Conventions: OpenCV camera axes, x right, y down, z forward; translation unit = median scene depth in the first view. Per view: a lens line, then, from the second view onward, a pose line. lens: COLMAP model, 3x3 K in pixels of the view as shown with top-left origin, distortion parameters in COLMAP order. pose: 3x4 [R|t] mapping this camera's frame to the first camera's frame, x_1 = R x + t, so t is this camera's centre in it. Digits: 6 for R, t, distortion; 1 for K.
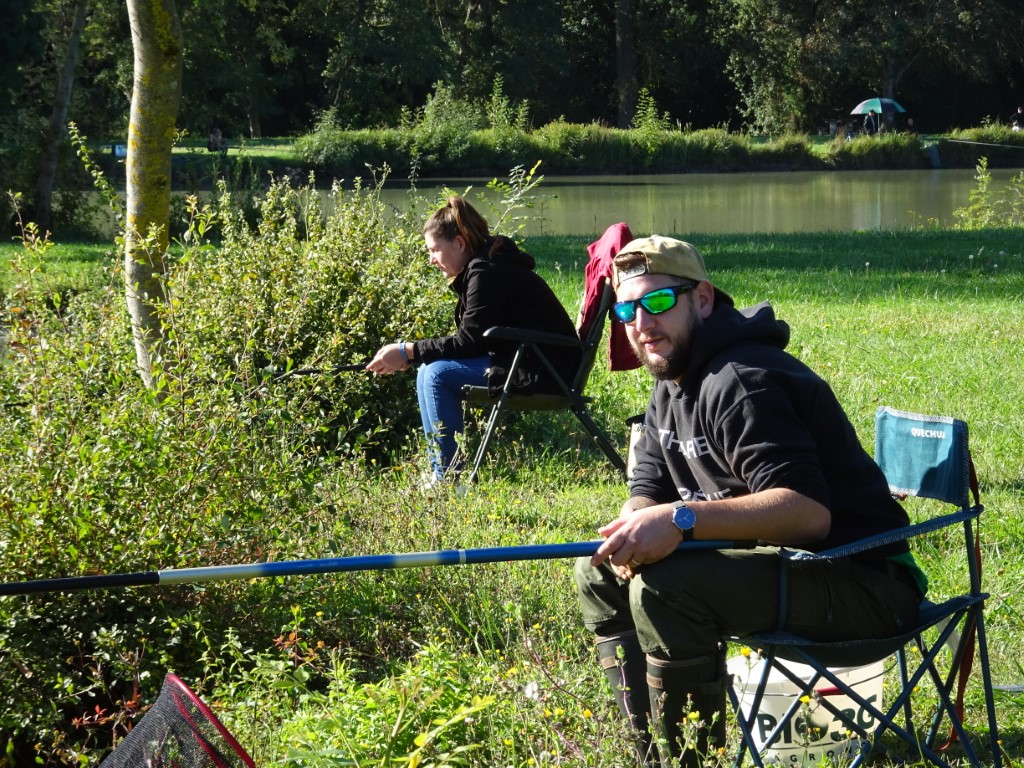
lens RADIAL K [[3429.0, 0, 512.1], [0, 3429.0, 384.8], [0, 0, 1]] dist [0.280542, 0.000000]
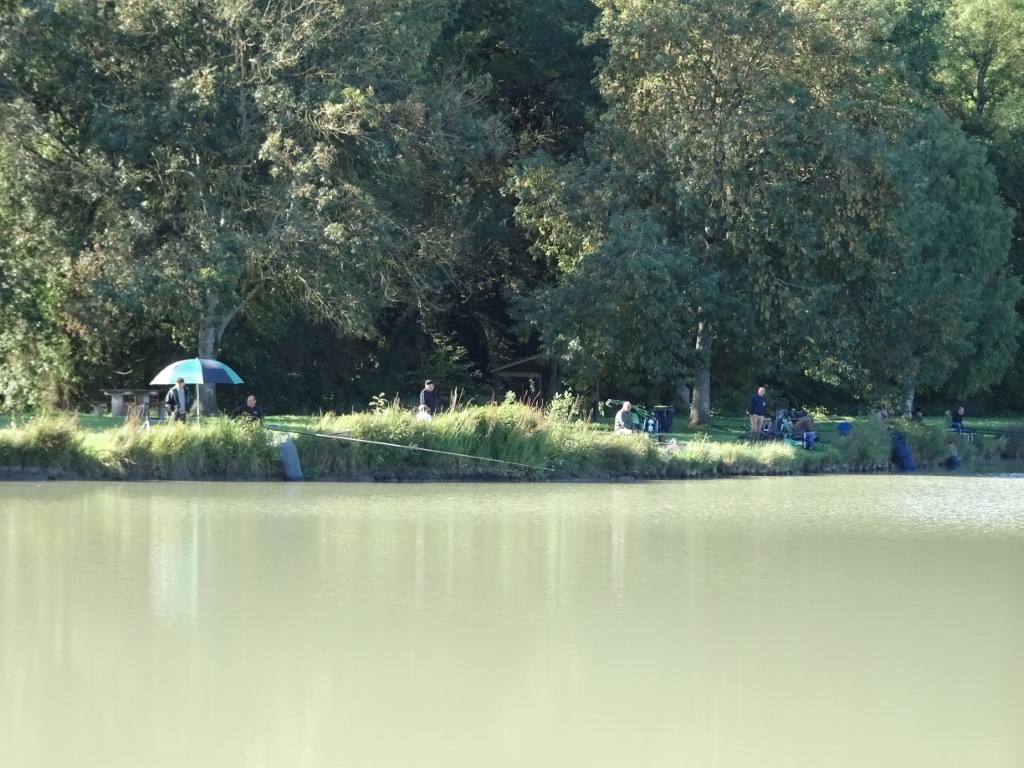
lens RADIAL K [[4348.1, 0, 512.0], [0, 4348.1, 383.7], [0, 0, 1]] dist [-0.670099, 0.000000]
pose [[0.982793, 0.023291, 0.183236, 0.023167], [-0.008796, 0.996794, -0.079520, -0.019985], [-0.184501, 0.076540, 0.979848, 0.258984]]
